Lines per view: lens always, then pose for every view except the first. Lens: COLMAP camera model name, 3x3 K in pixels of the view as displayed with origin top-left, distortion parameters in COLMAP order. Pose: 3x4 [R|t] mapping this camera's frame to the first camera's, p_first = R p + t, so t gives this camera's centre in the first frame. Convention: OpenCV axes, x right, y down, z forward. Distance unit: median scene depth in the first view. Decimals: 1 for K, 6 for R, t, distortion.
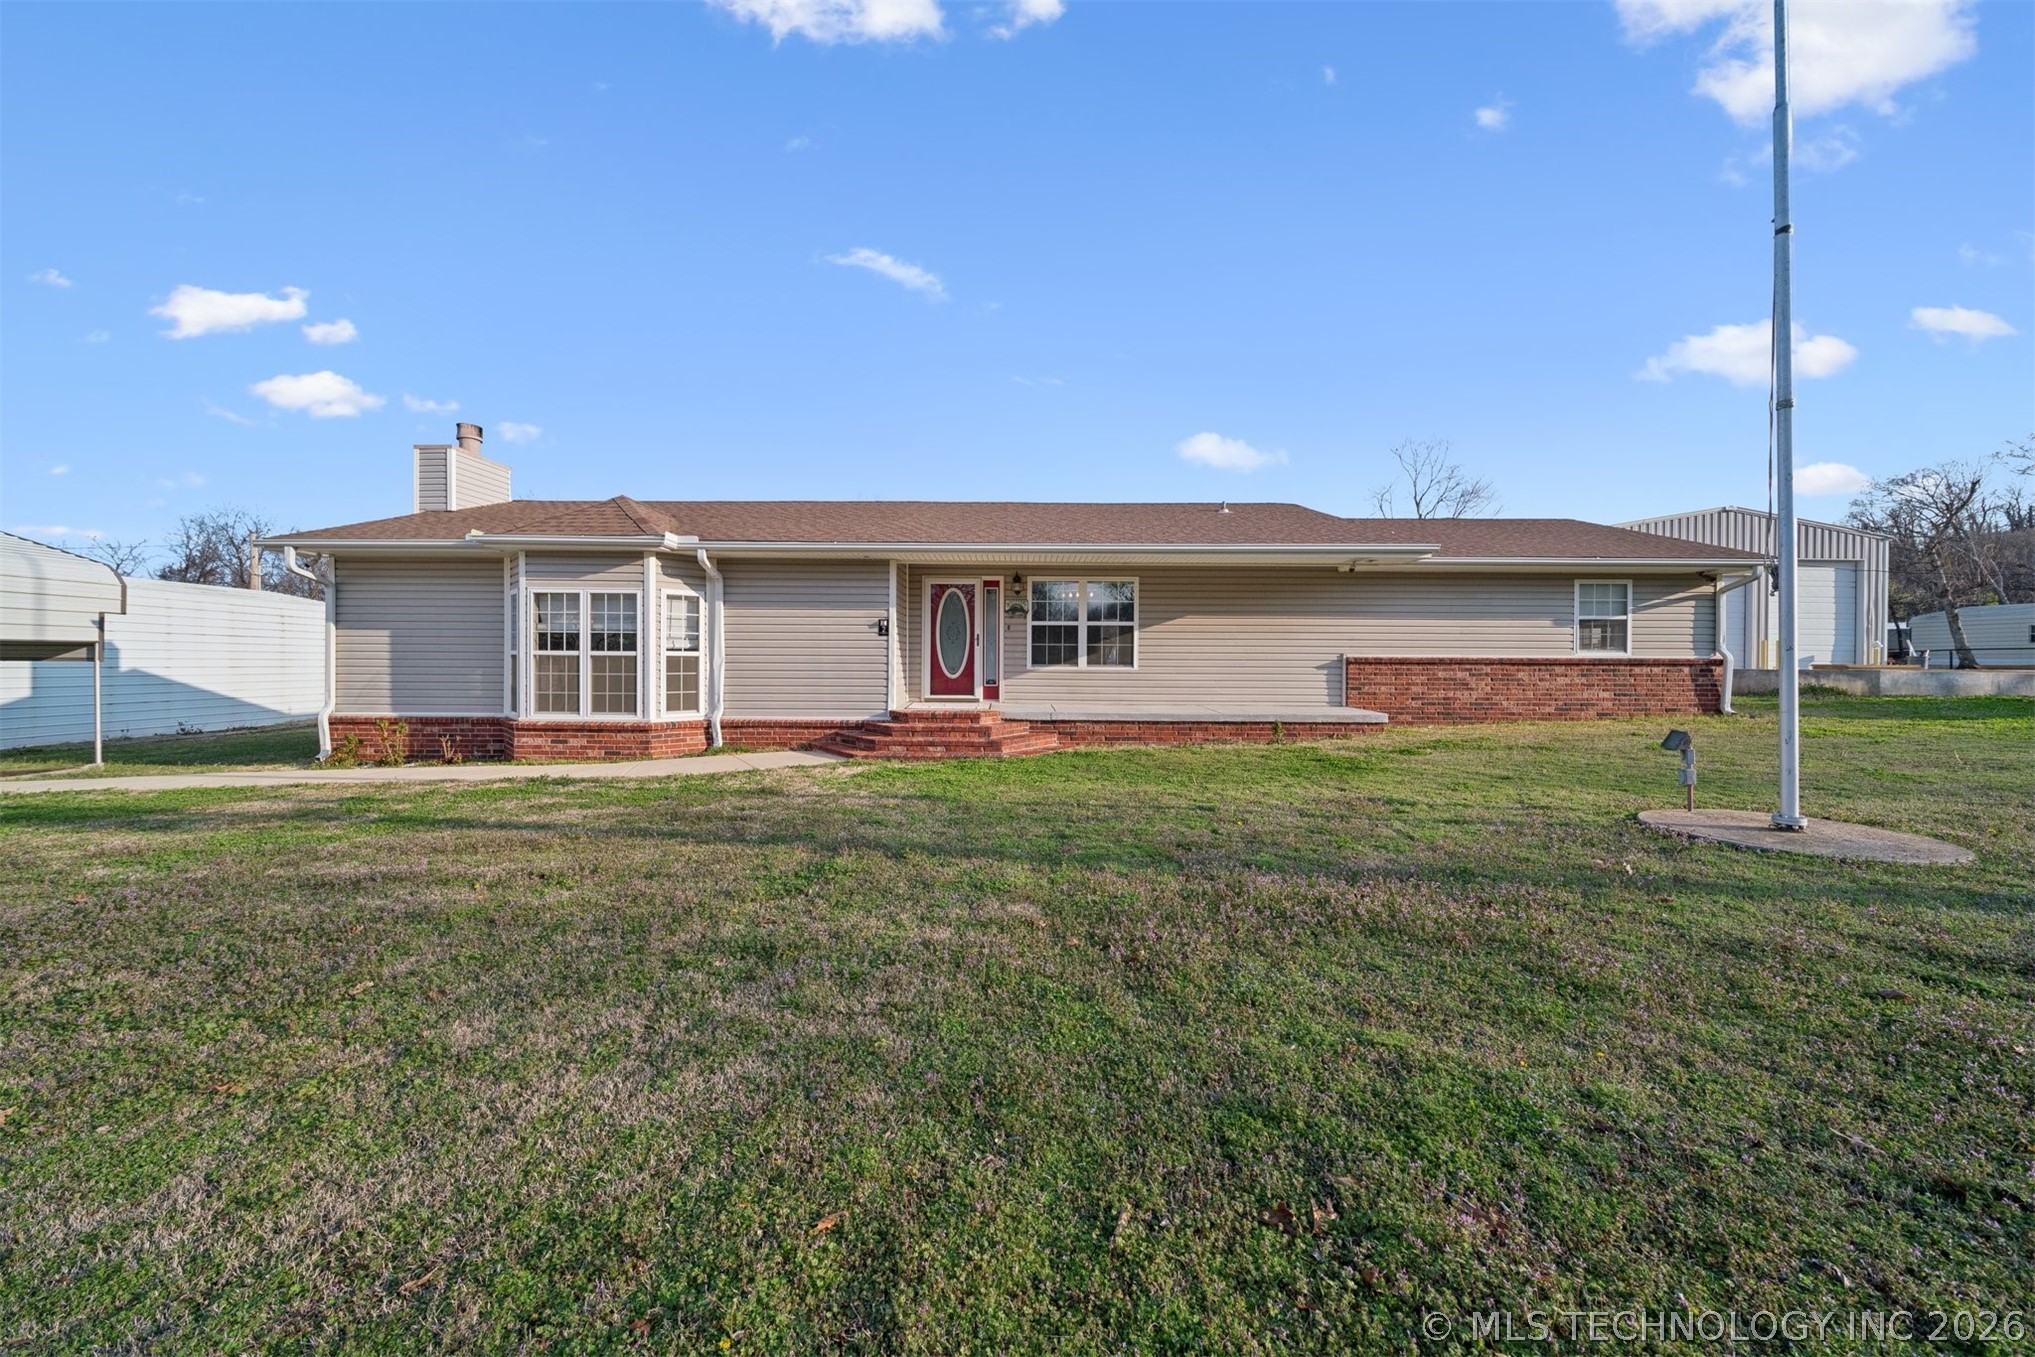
lens RADIAL K [[716.6, 0, 1001.9], [0, 716.6, 662.7], [0, 0, 1]] dist [0.001491, -0.001469]
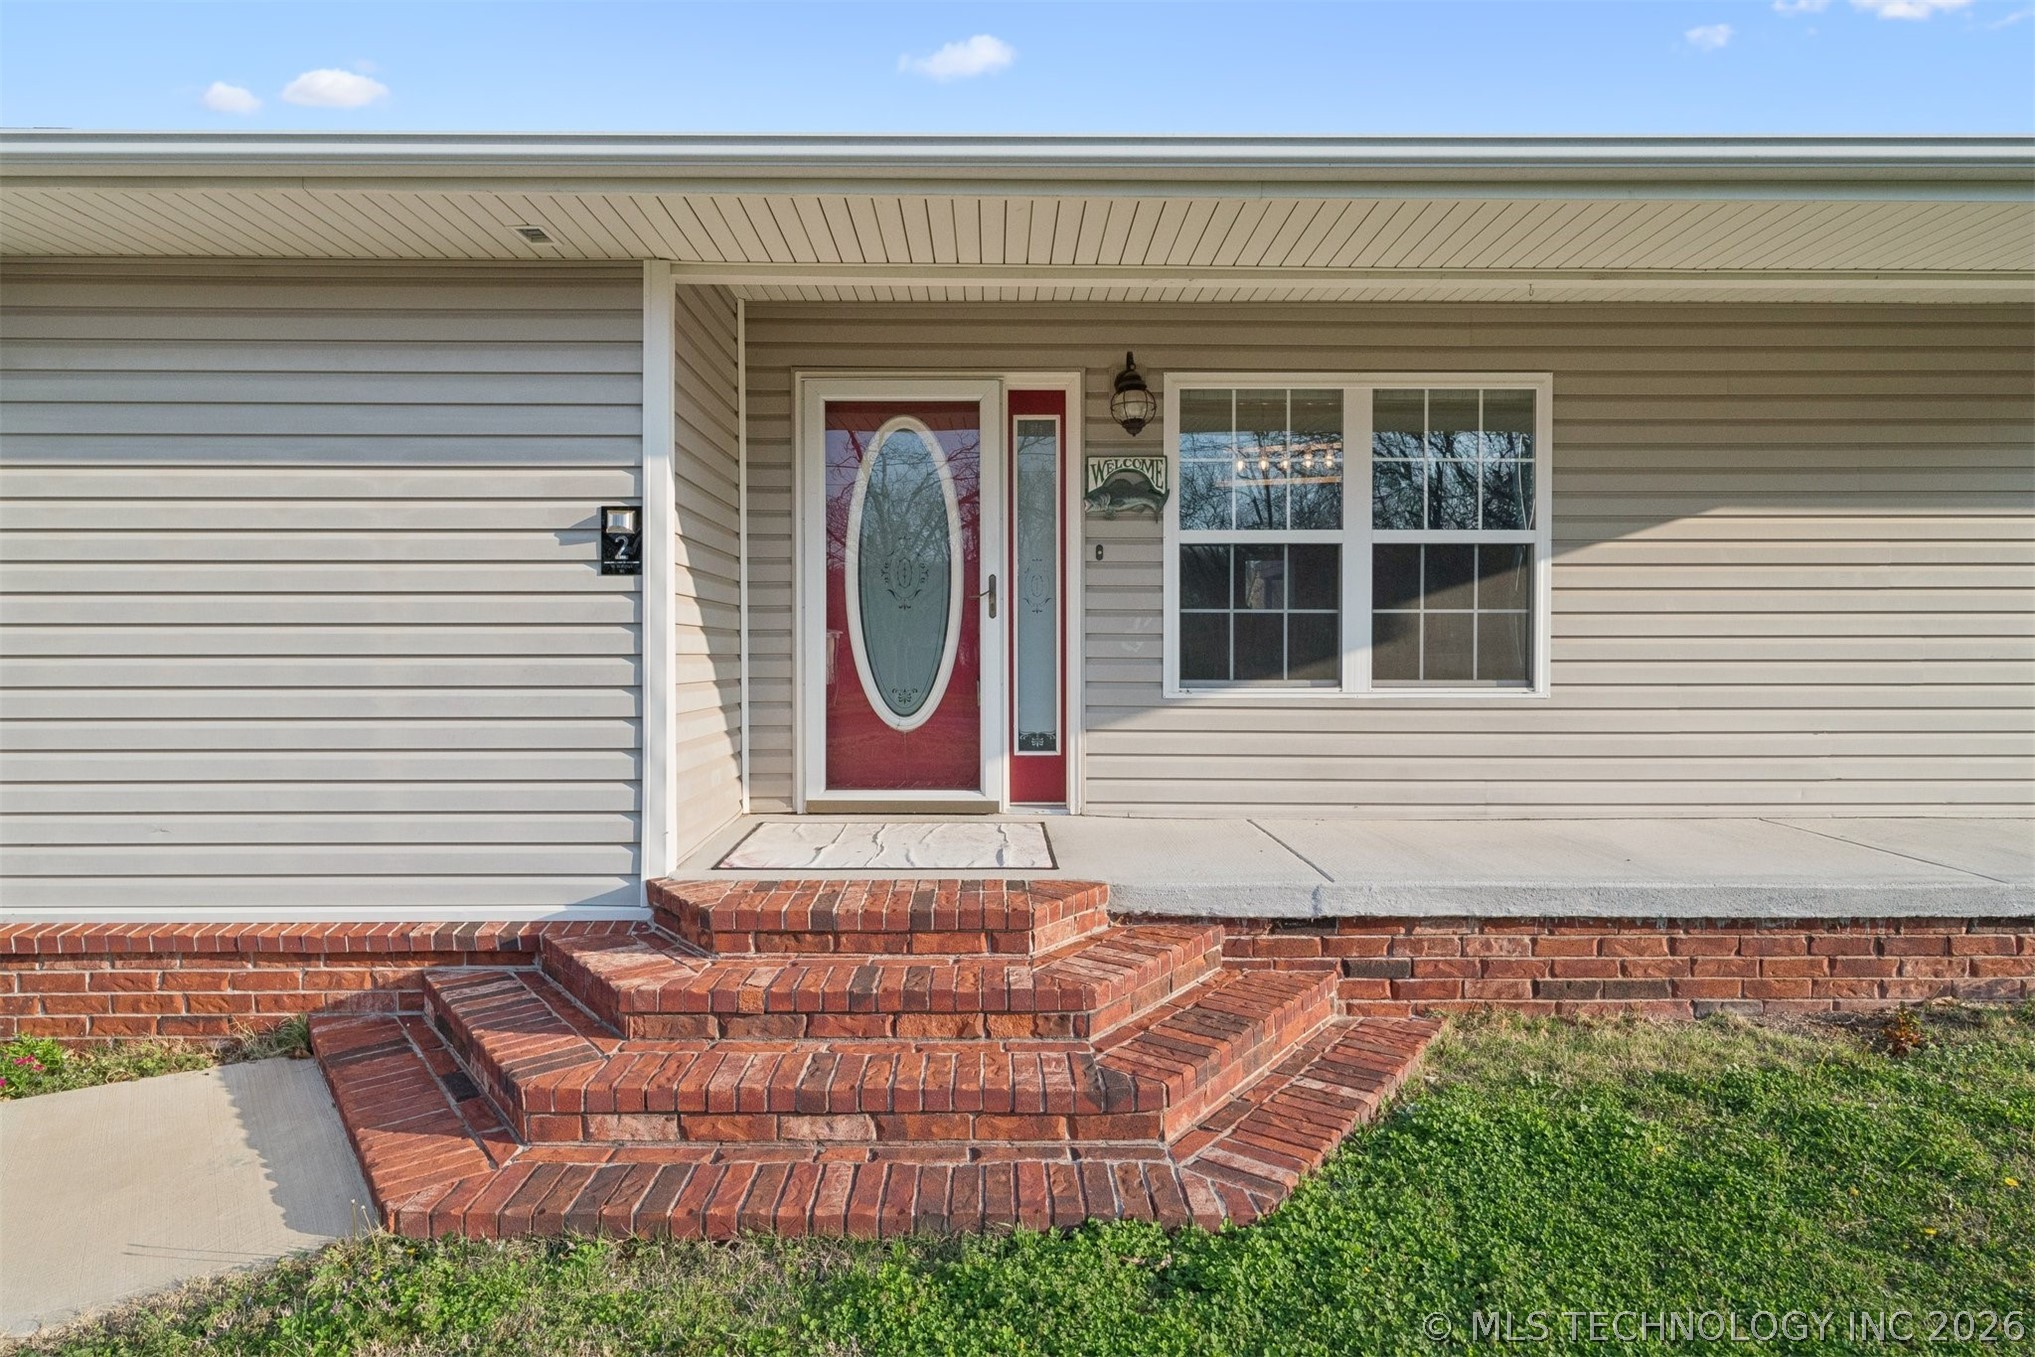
lens RADIAL K [[1093.1, 0, 994.5], [0, 1093.1, 669.0], [0, 0, 1]] dist [0.001061, 0.000054]
pose [[0.999758, -0.006795, 0.020915, -0.042483], [0.006543, 0.999906, 0.012083, -0.008156], [-0.020995, -0.011943, 0.999708, 0.572940]]
